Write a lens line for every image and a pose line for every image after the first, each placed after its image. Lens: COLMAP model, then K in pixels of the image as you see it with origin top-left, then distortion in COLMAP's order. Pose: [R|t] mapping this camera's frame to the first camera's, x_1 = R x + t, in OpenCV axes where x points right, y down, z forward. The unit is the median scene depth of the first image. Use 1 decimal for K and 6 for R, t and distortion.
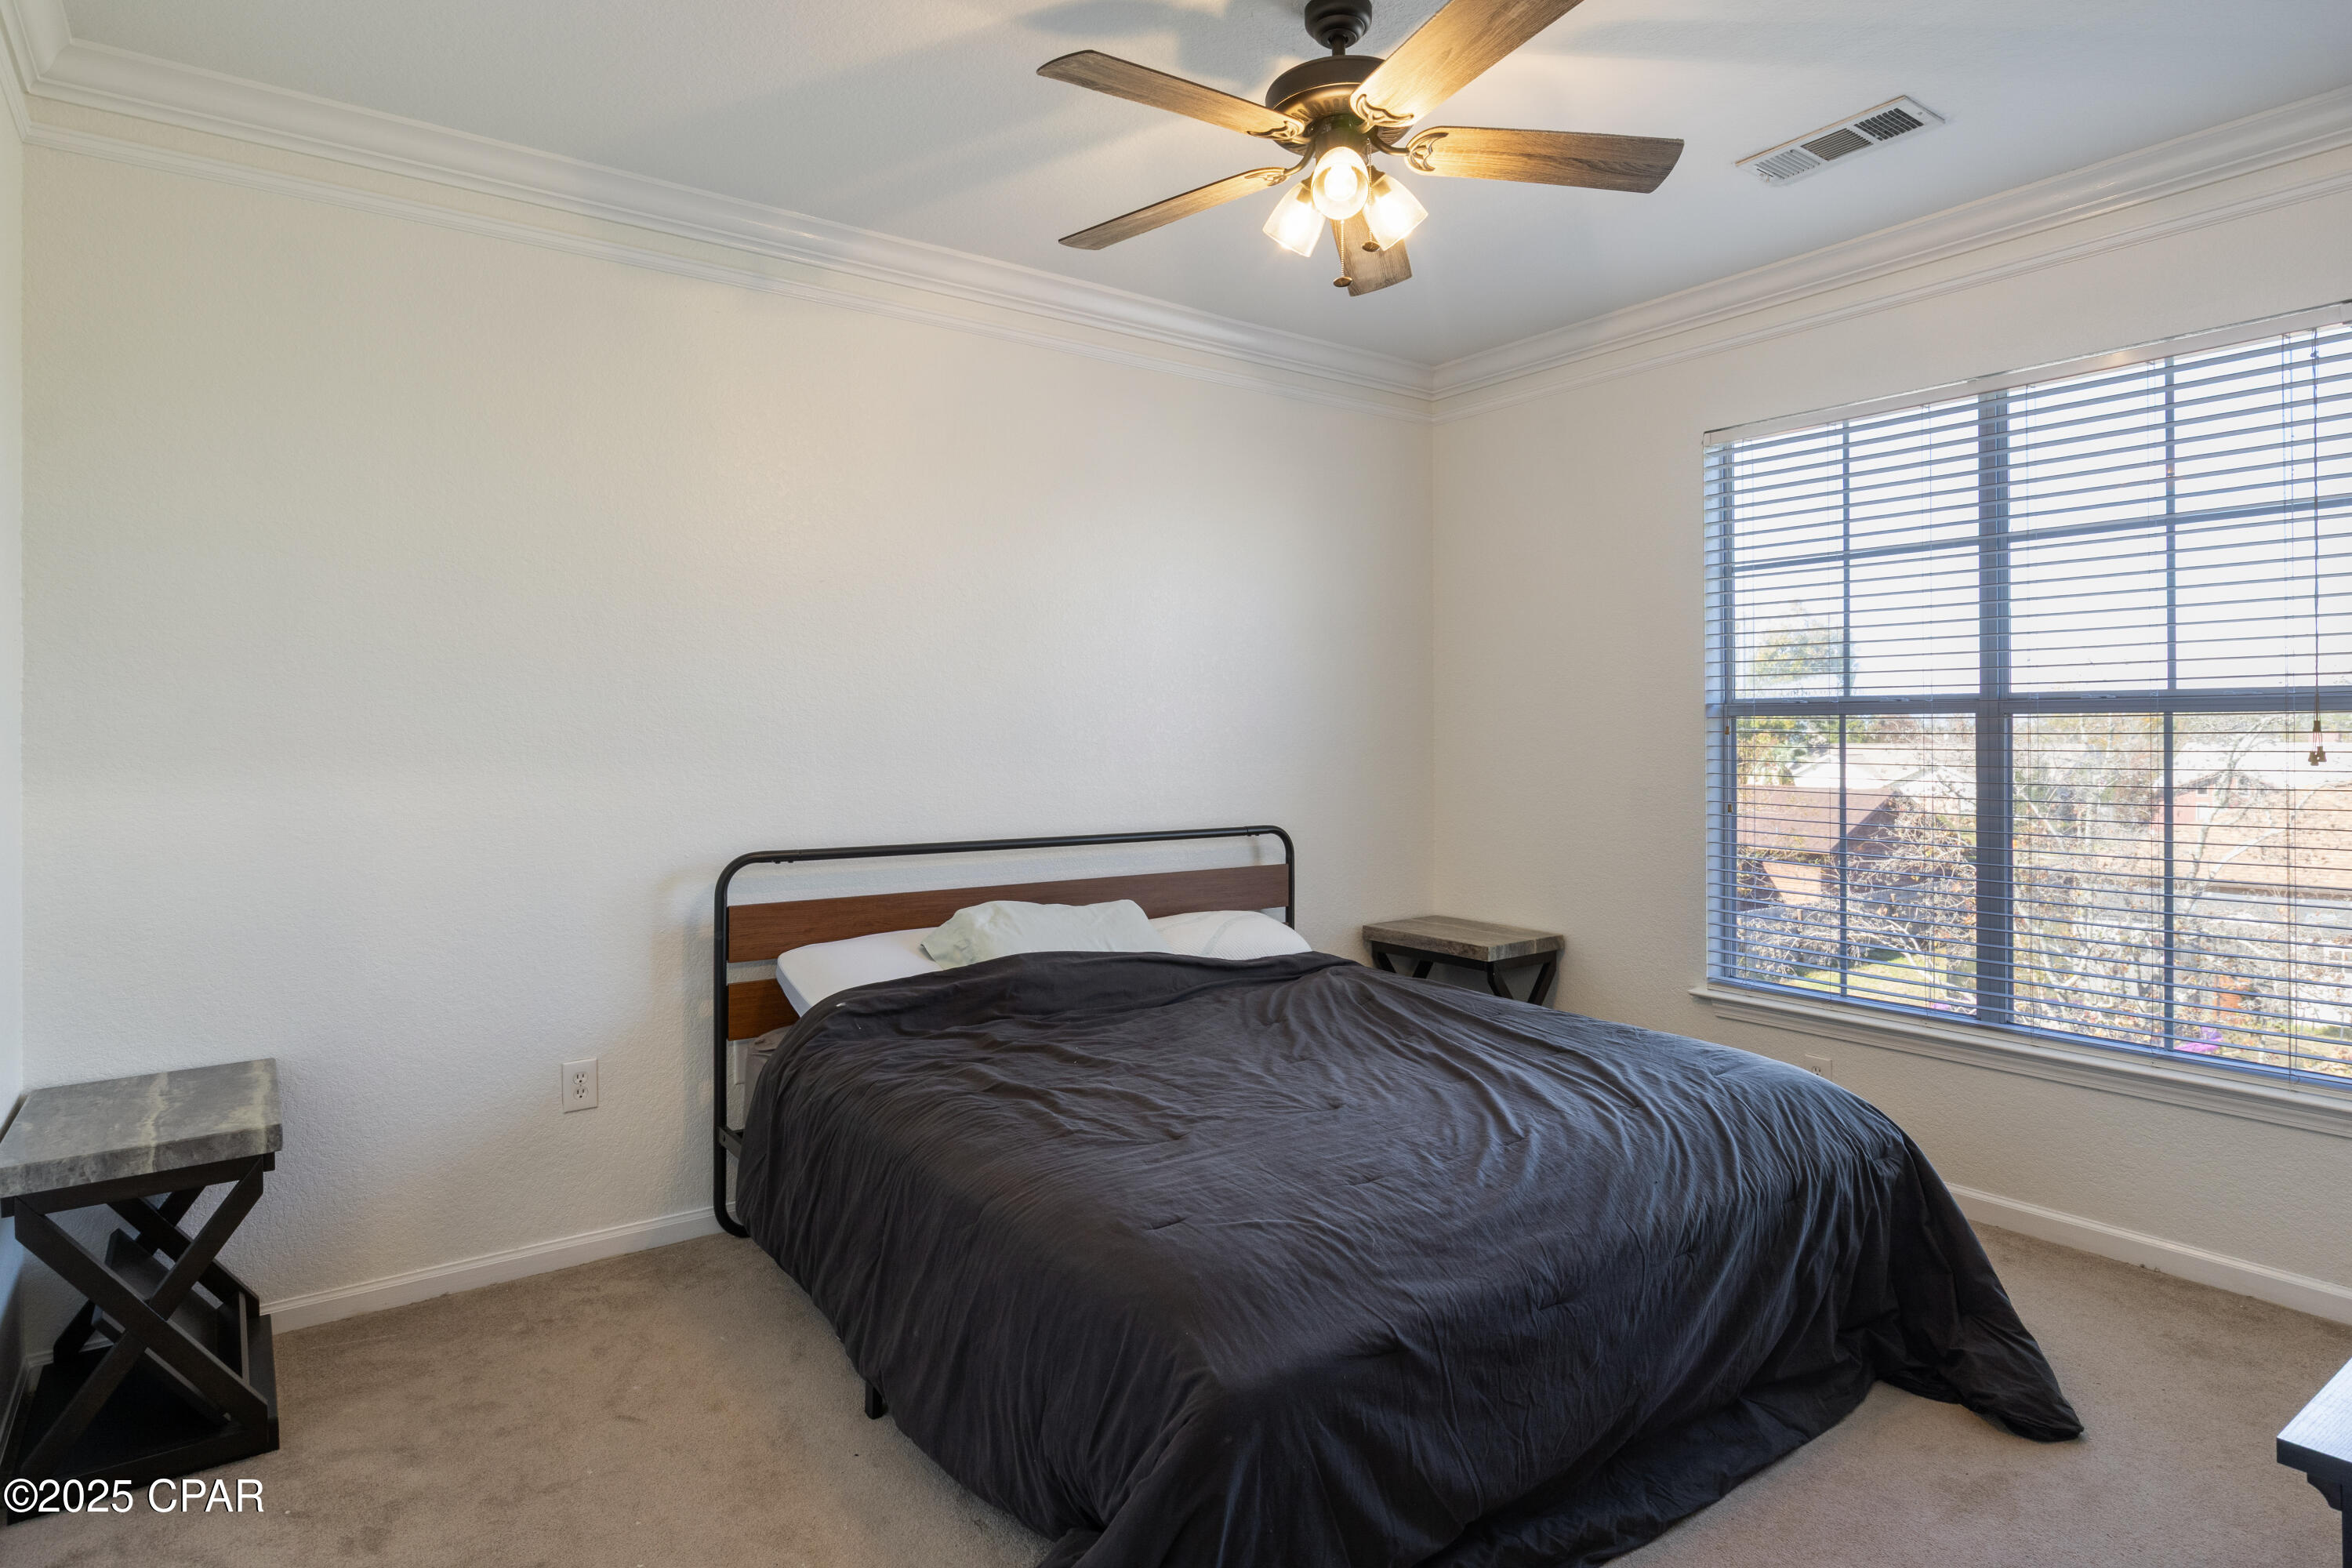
lens RADIAL K [[1287.3, 0, 1176.3], [0, 1287.3, 725.4], [0, 0, 1]] dist [0.001409, 0.000084]
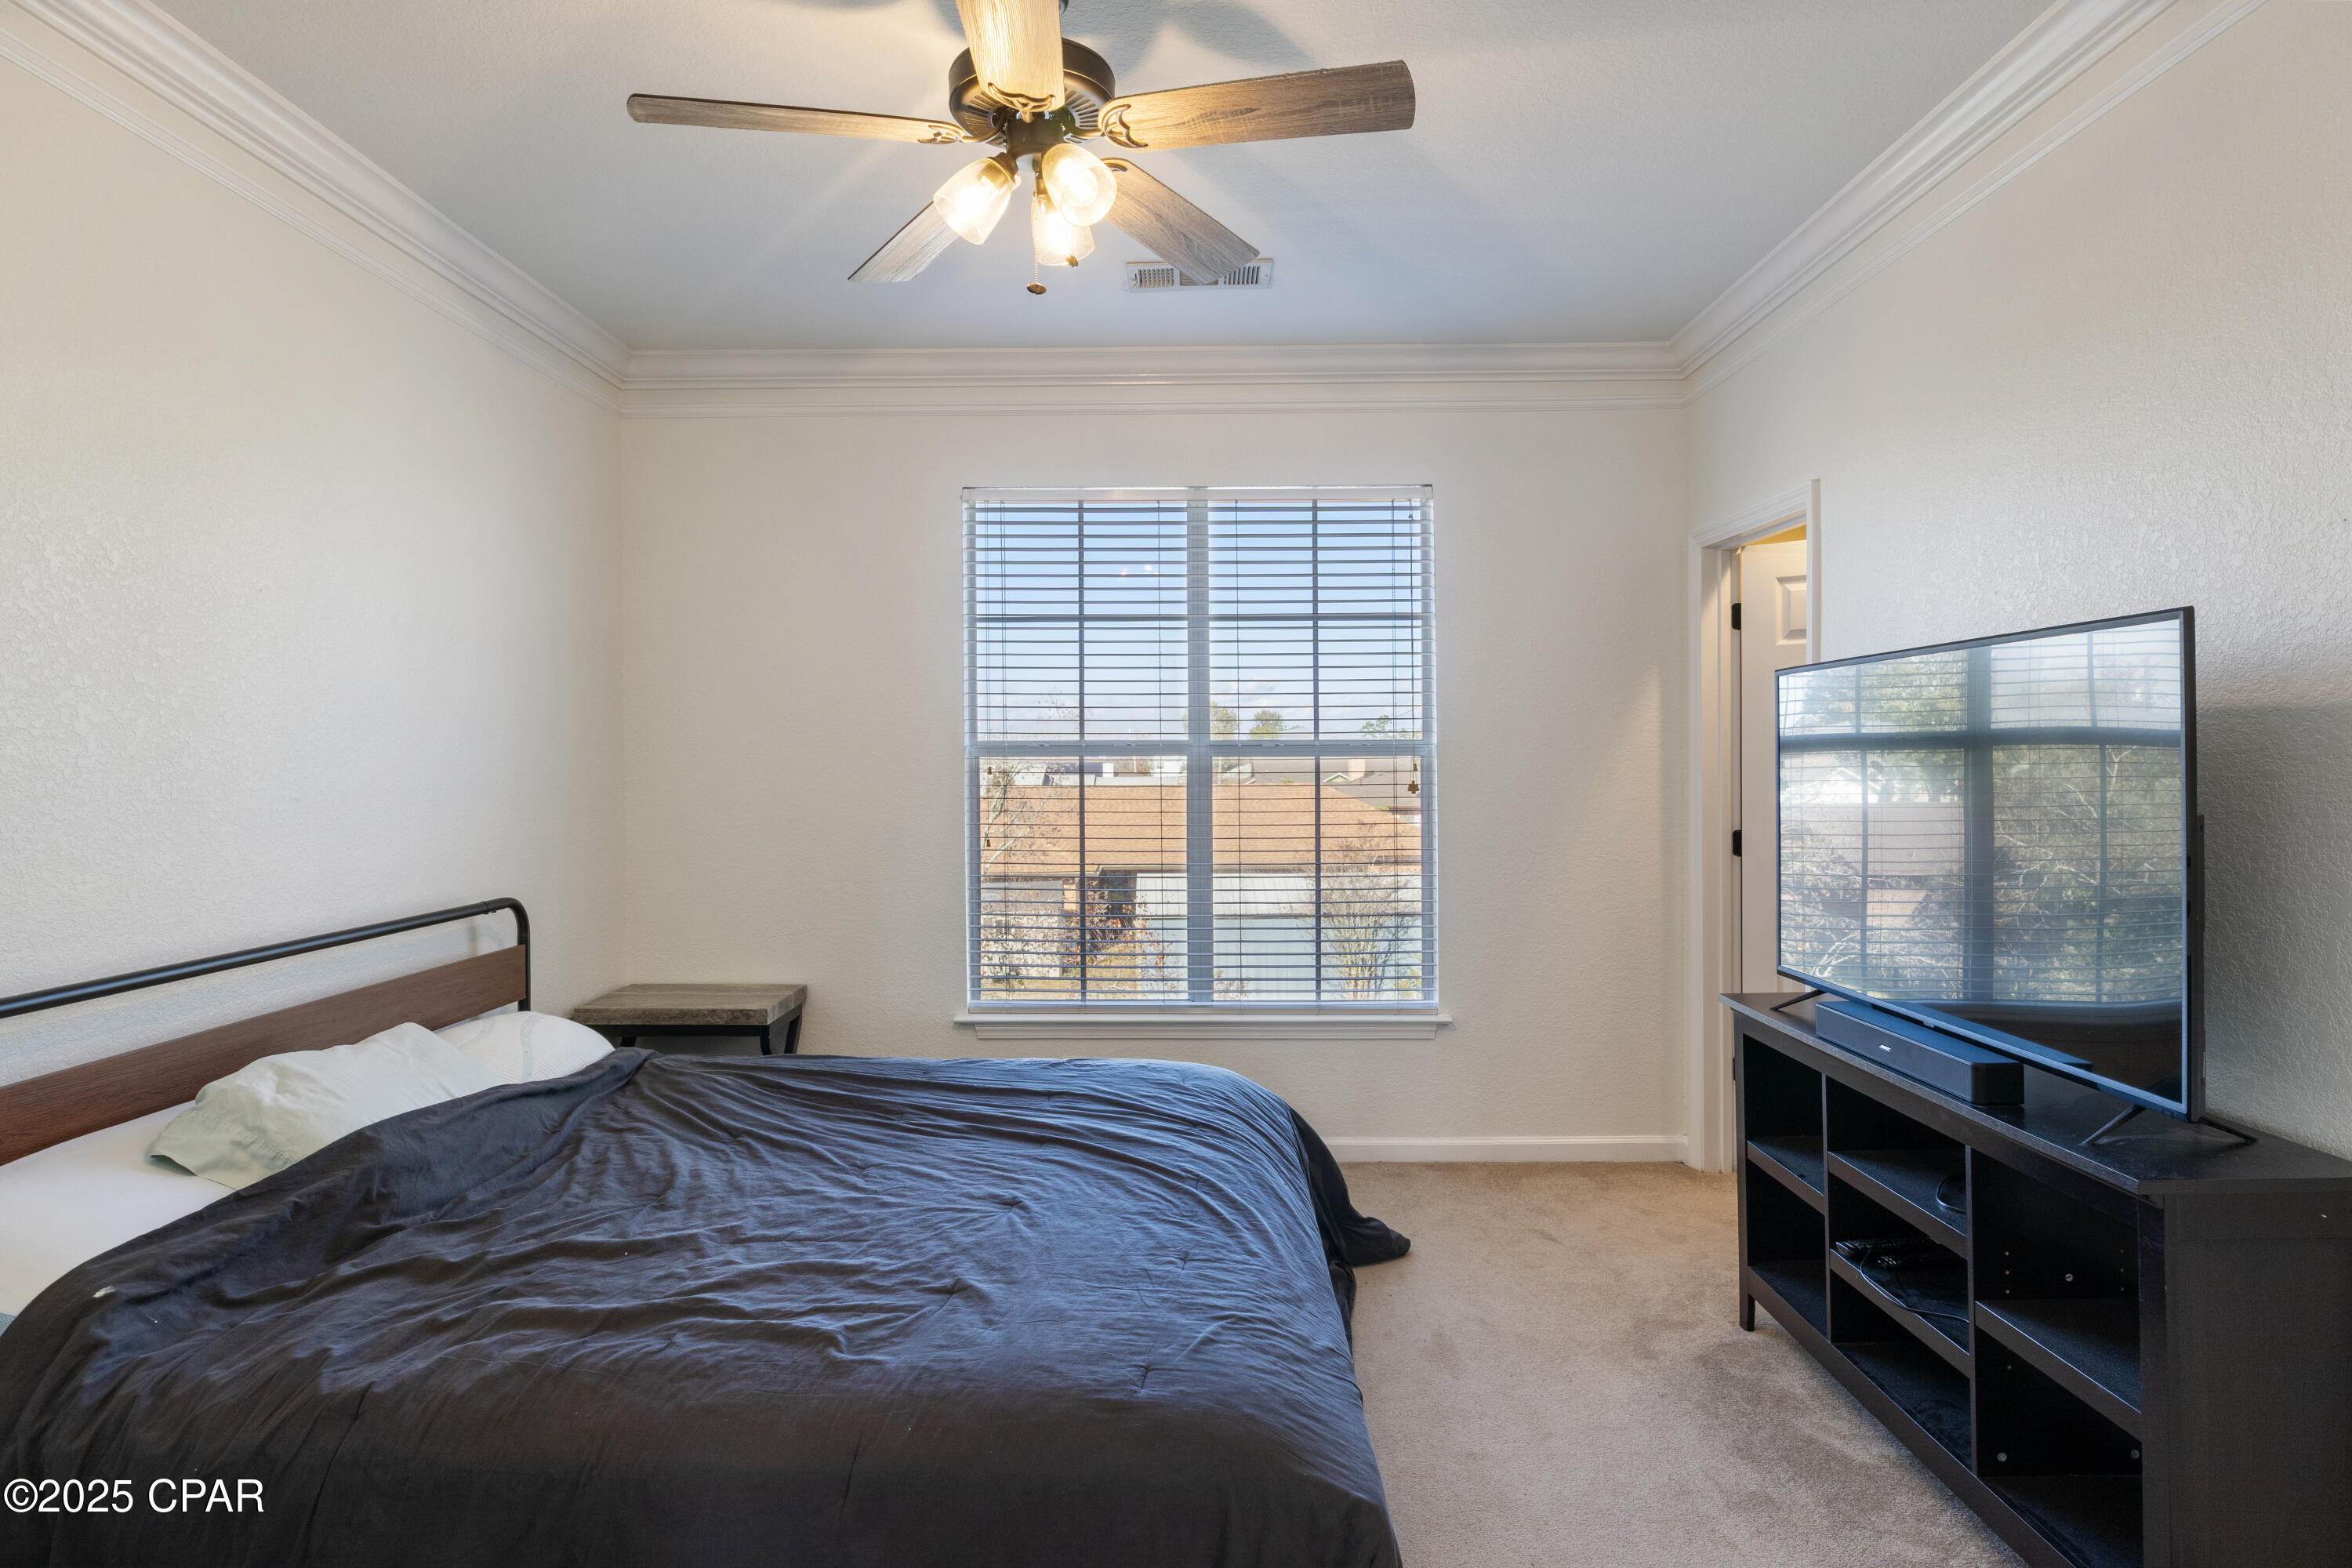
lens RADIAL K [[1277.0, 0, 1170.2], [0, 1277.0, 756.3], [0, 0, 1]] dist [0.003221, 0.000210]
pose [[0.599789, -0.001295, 0.800157, -0.382832], [-0.002582, 0.999990, 0.003554, -0.014122], [-0.800154, -0.004197, 0.599780, 0.276924]]
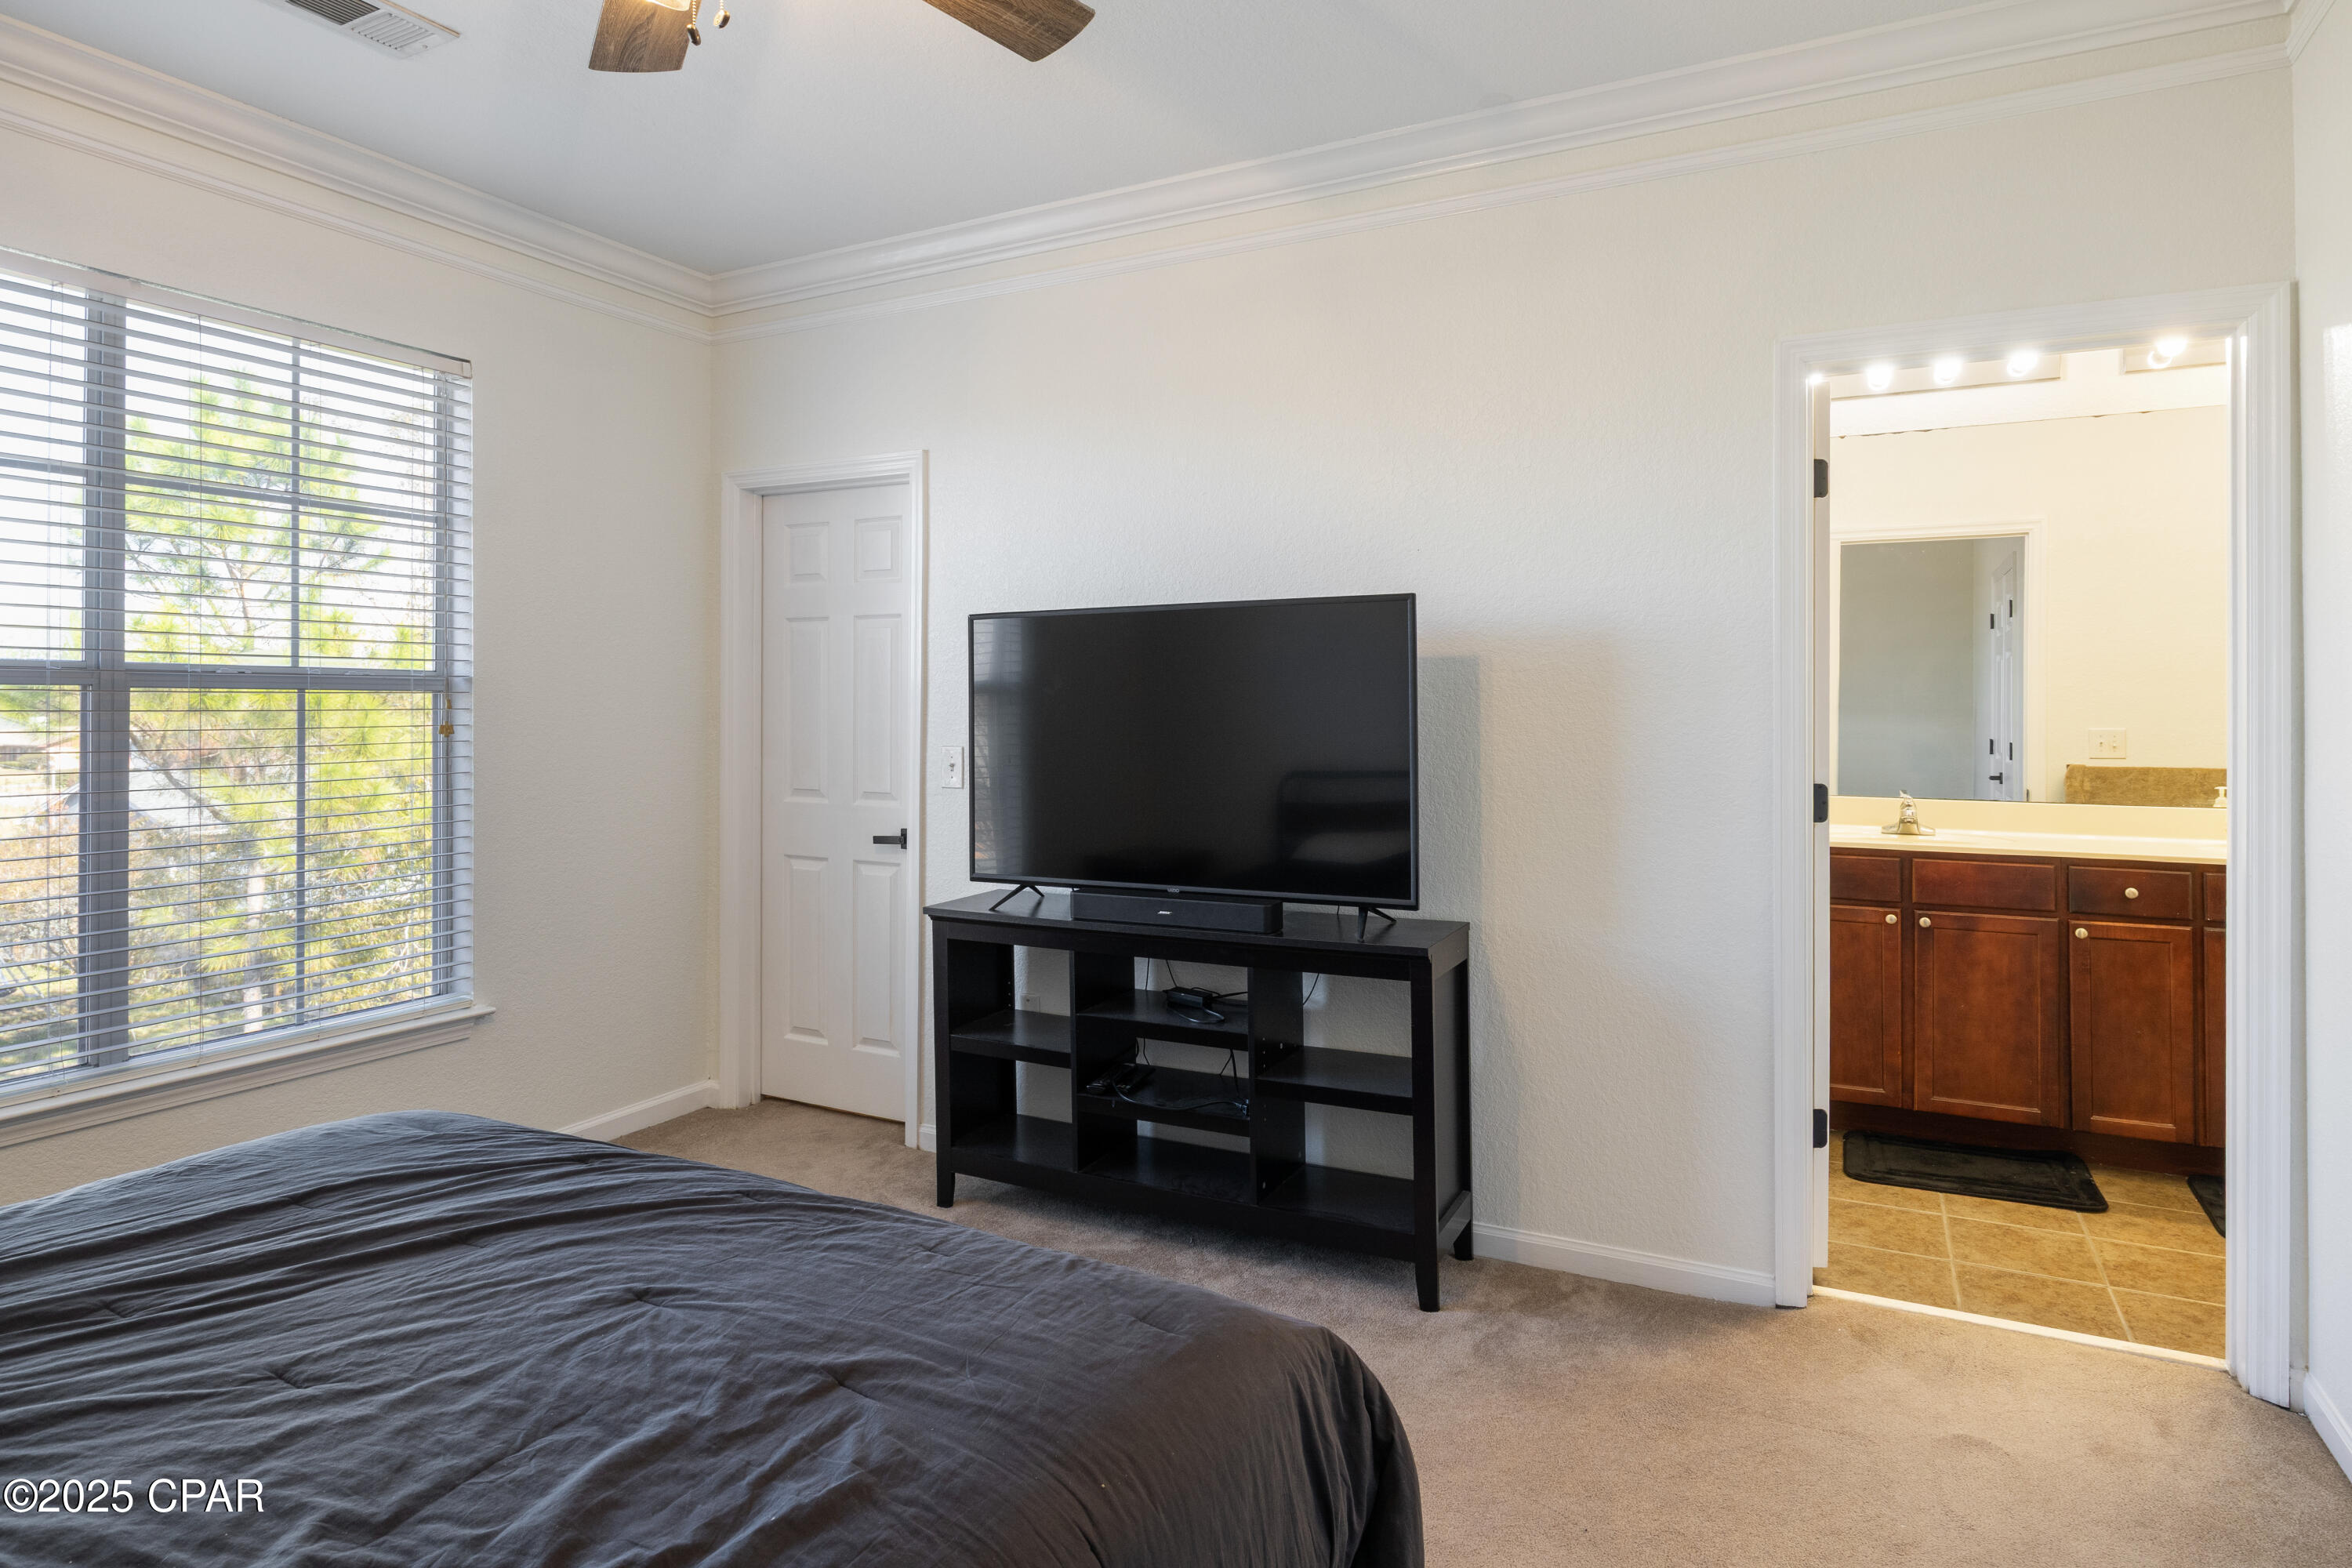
lens RADIAL K [[1309.8, 0, 1181.5], [0, 1309.8, 690.3], [0, 0, 1]] dist [0.000879, 0.000204]
pose [[-0.455738, 0.014211, 0.890001, -0.423325], [-0.005007, 0.999816, -0.018528, 0.005536], [-0.890100, -0.012900, -0.455583, 0.775565]]
